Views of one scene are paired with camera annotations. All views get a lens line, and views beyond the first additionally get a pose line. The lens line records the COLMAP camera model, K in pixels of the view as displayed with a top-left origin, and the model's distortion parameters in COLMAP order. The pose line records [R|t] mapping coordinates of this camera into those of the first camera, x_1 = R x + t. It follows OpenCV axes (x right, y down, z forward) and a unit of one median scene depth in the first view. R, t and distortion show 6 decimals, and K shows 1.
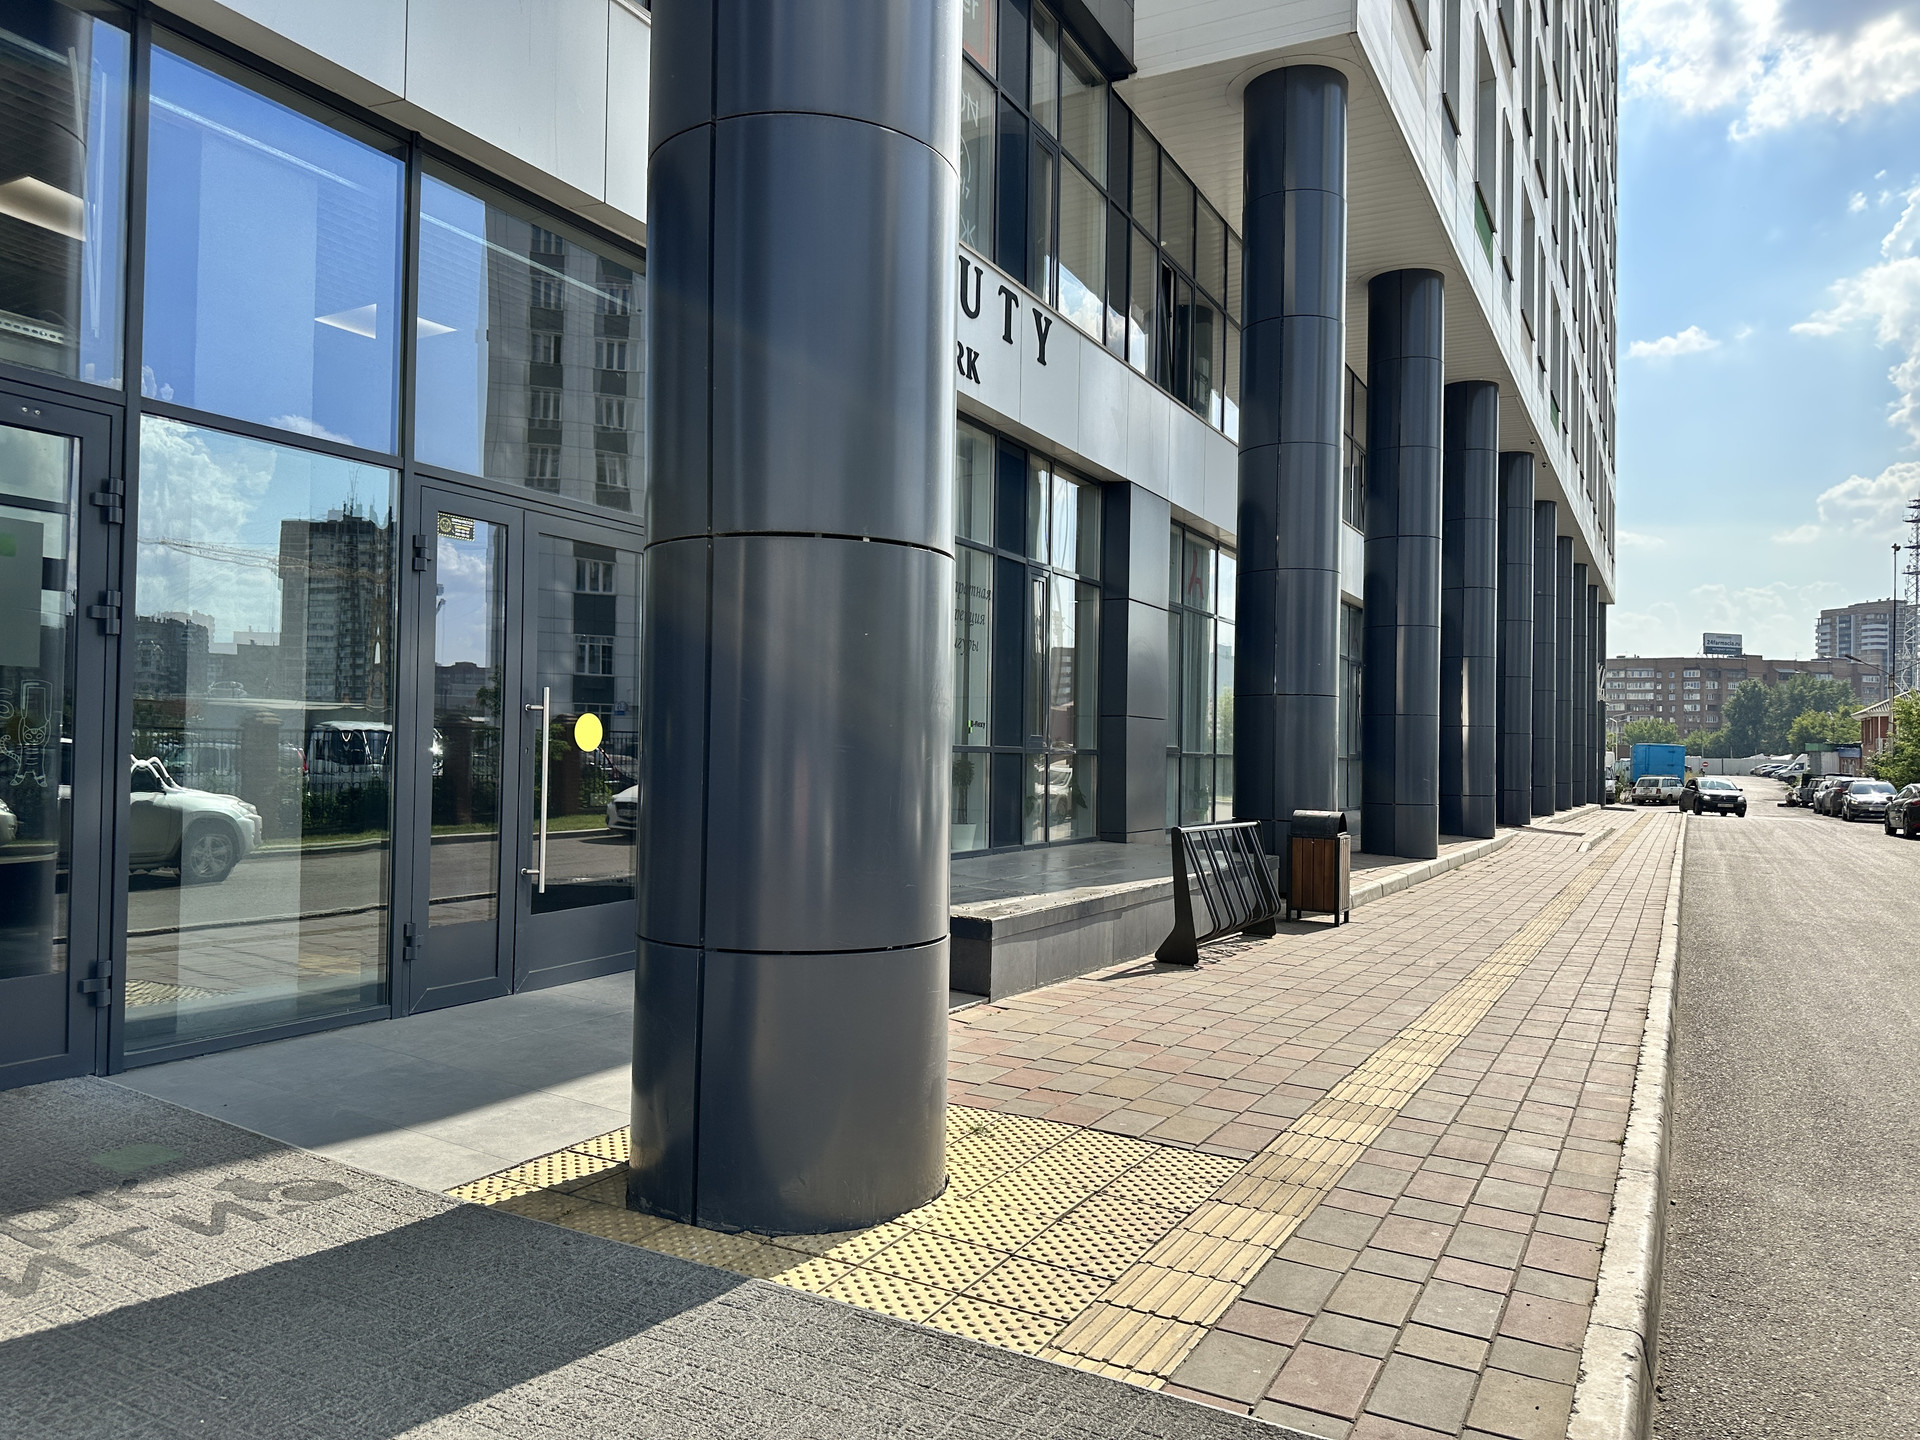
lens RADIAL K [[1339.8, 0, 942.1], [0, 1339.8, 719.4], [0, 0, 1]] dist [0.041063, -0.001607]
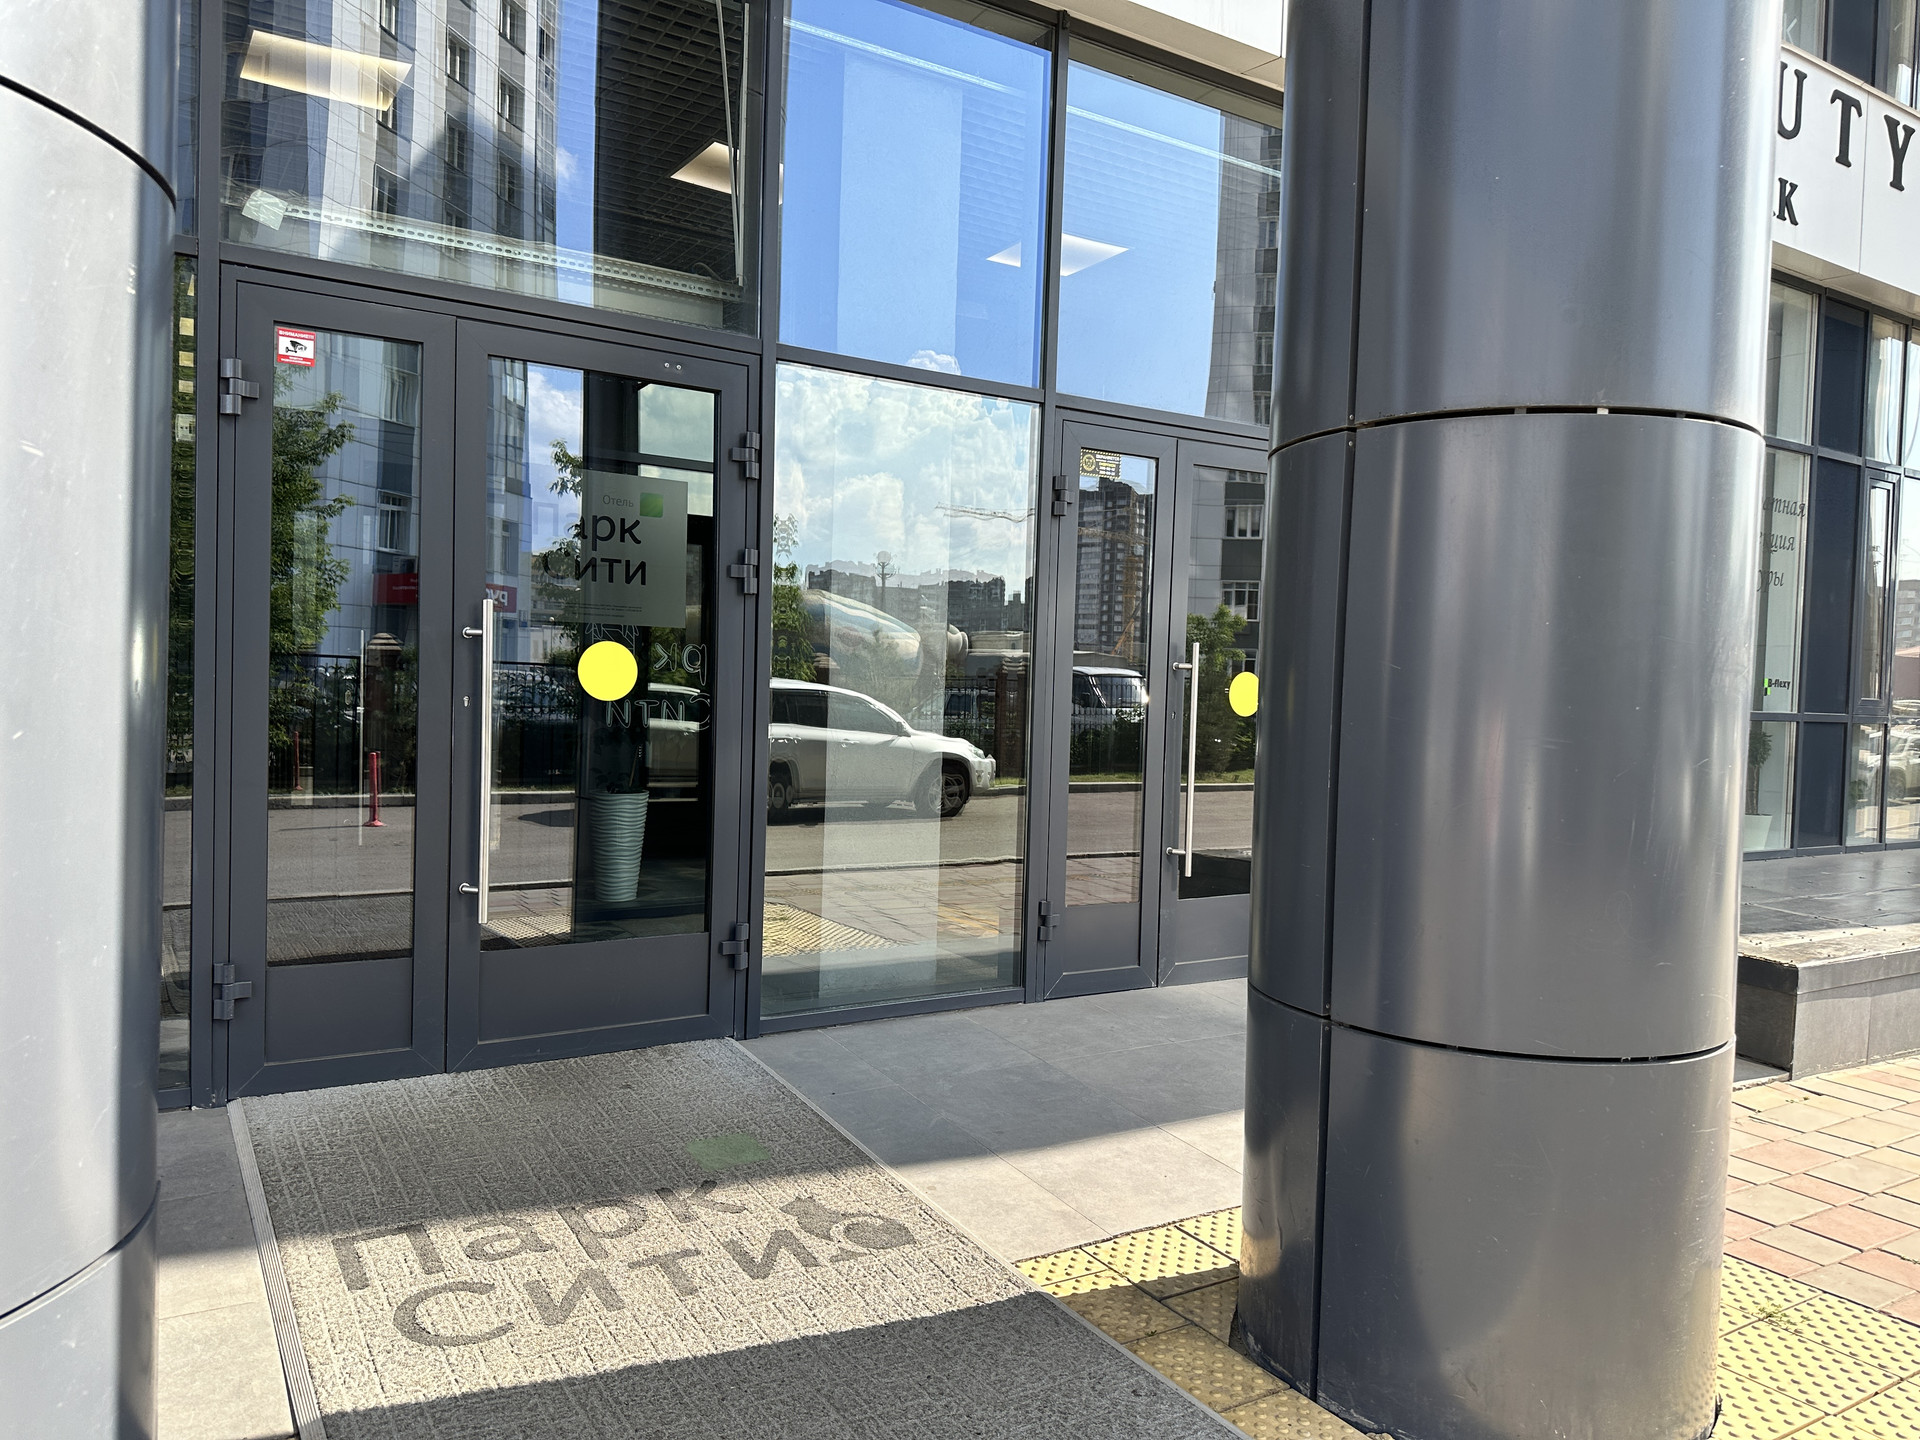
lens RADIAL K [[1340.6, 0, 960.0], [0, 1340.6, 720.0], [0, 0, 1]] dist [0.001286, -0.004198]
pose [[0.869945, 0.028187, -0.492343, -0.005217], [-0.006607, 0.998942, 0.045517, -0.015507], [0.493105, -0.036344, 0.869211, 0.251117]]
